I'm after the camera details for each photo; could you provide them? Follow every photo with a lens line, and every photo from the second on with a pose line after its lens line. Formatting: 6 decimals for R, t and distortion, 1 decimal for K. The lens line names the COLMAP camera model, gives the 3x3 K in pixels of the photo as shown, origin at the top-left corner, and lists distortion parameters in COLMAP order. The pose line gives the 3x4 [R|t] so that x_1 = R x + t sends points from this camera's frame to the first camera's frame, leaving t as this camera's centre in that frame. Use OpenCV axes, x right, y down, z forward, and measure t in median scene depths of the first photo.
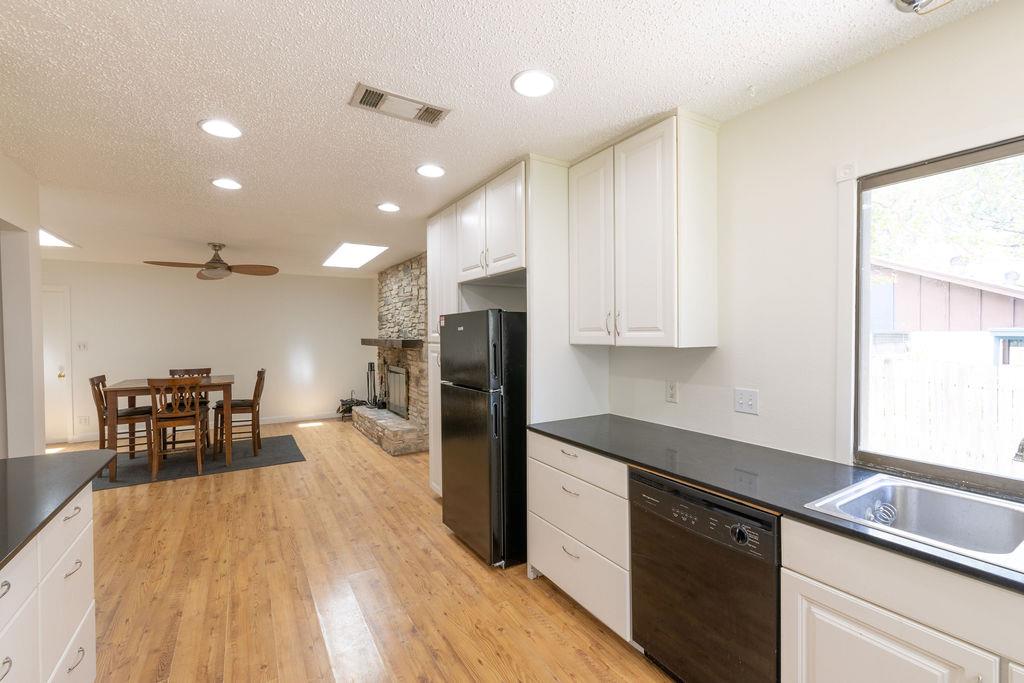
lens RADIAL K [[440.0, 0, 508.9], [0, 440.0, 340.5], [0, 0, 1]] dist [0.003279, -0.001551]
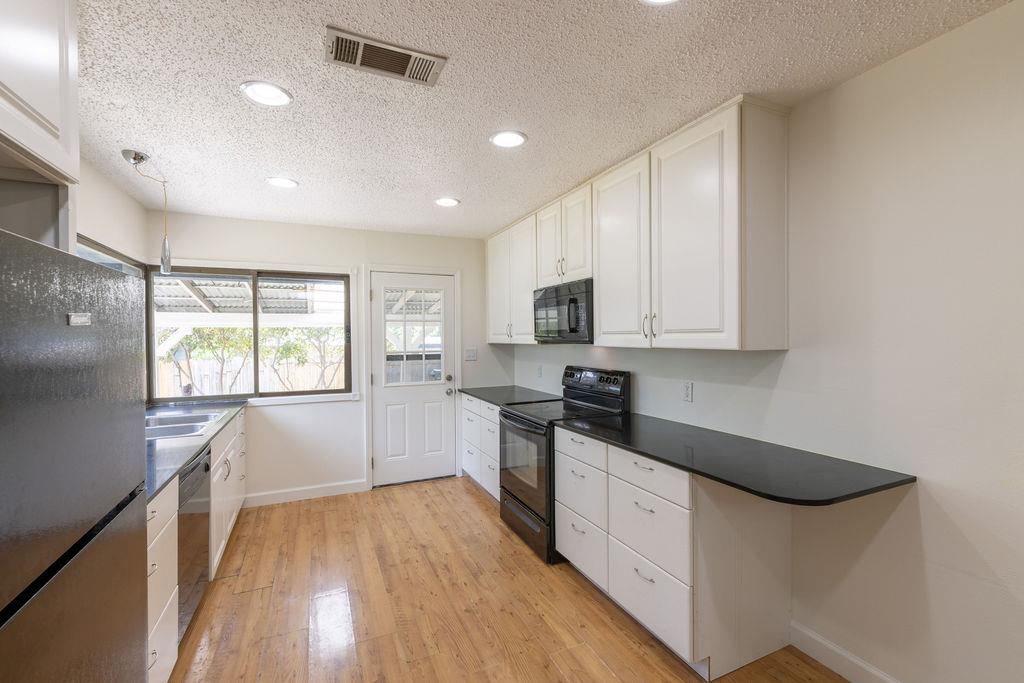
lens RADIAL K [[440.0, 0, 513.1], [0, 440.0, 342.3], [0, 0, 1]] dist [0.003279, -0.001551]
pose [[-0.992442, 0.012692, 0.122057, -0.279931], [0.015975, 0.999535, 0.025961, -0.011966], [-0.121671, 0.027714, -0.992183, 0.877681]]
